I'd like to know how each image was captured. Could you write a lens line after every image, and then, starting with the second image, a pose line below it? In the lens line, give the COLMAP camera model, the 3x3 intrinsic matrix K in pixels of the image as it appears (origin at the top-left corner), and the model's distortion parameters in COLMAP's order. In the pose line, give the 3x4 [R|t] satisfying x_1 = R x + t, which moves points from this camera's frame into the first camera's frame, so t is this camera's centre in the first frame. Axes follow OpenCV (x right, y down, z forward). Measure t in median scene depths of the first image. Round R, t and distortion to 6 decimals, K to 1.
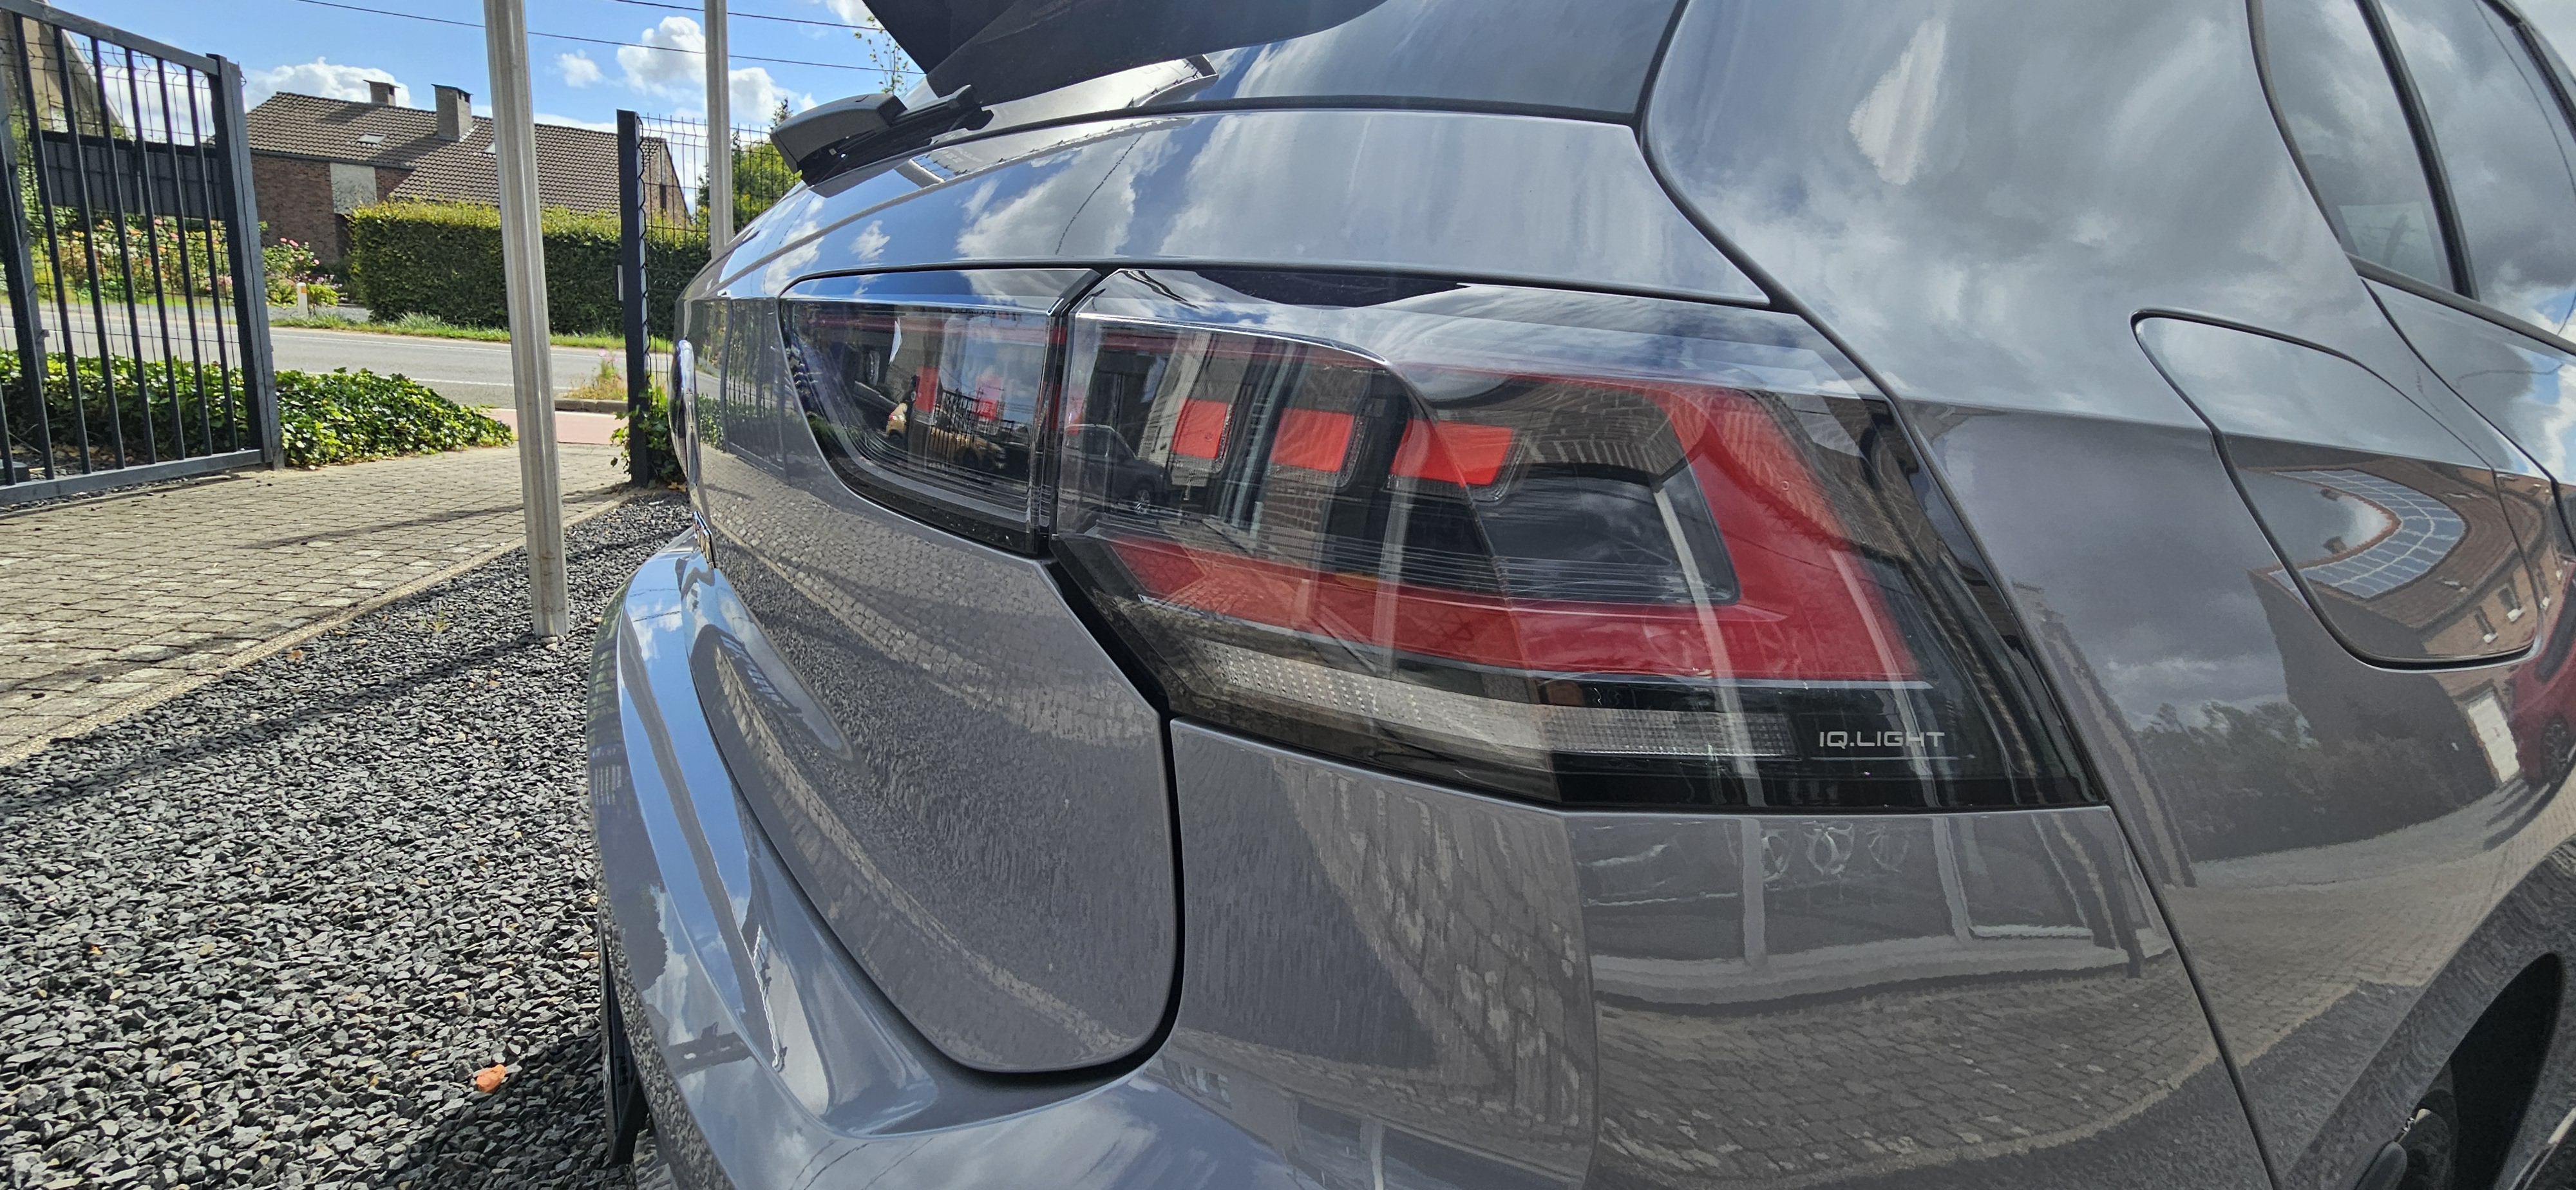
lens RADIAL K [[1093.8, 0, 1288.0], [0, 1093.8, 595.0], [0, 0, 1]] dist [0.002568, 0.000050]
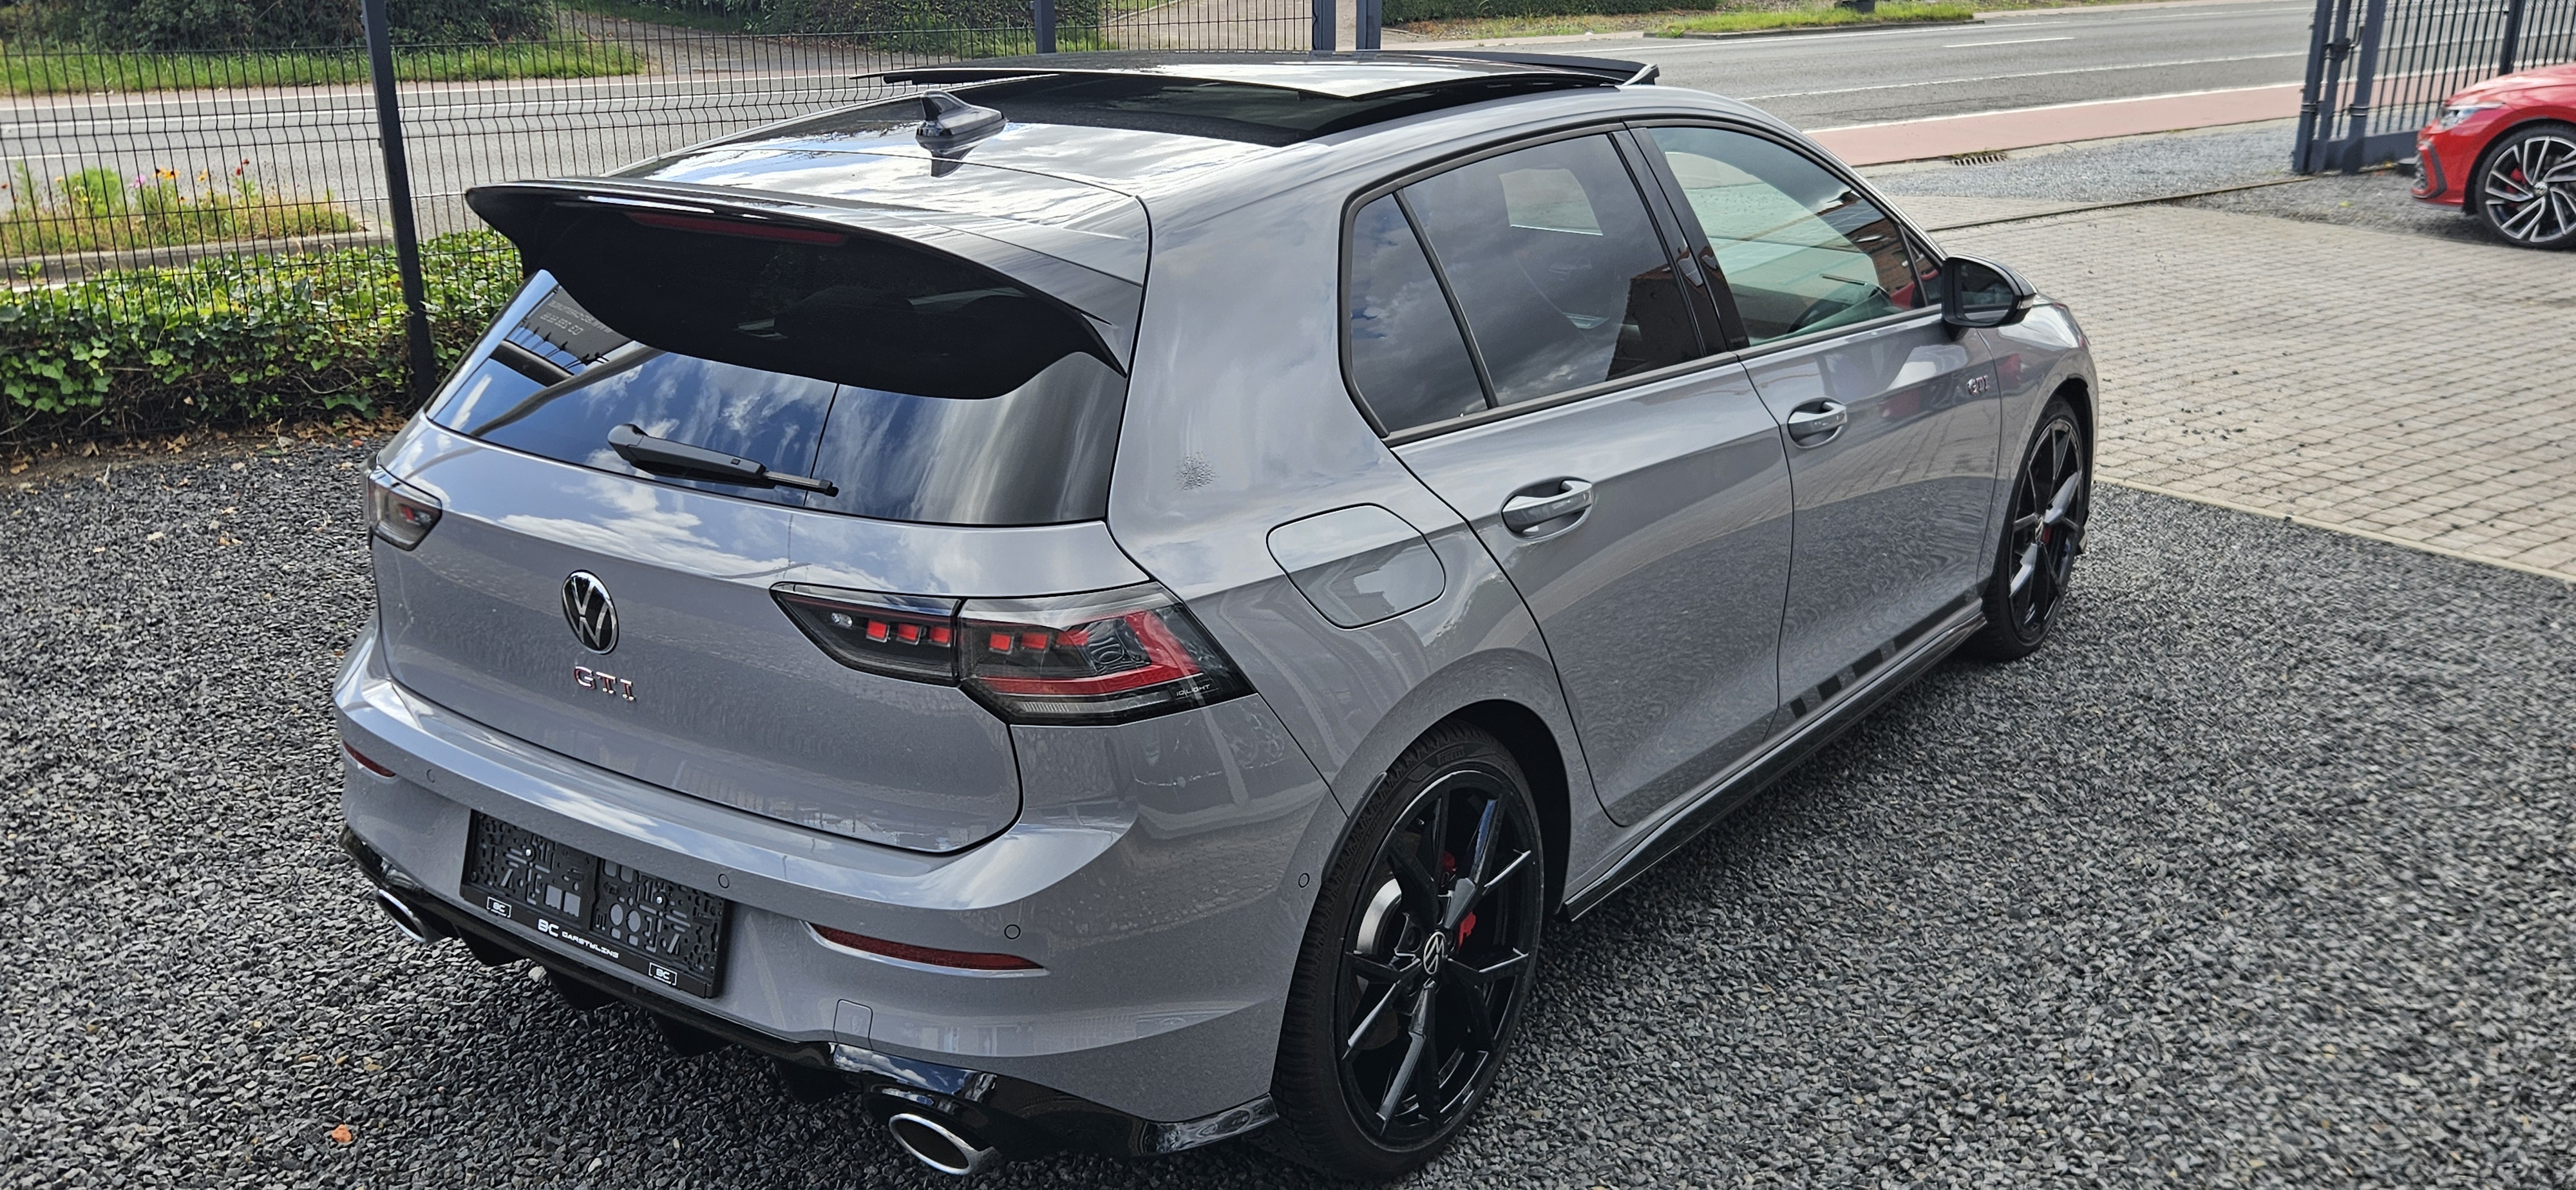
lens RADIAL K [[2119.1, 0, 1288.0], [0, 2119.1, 595.0], [0, 0, 1]] dist [0.061182, -0.006126]
pose [[0.912230, -0.198988, 0.358106, -1.568184], [0.164402, 0.978454, 0.124903, -0.948341], [-0.375244, -0.055067, 0.925289, -5.326670]]
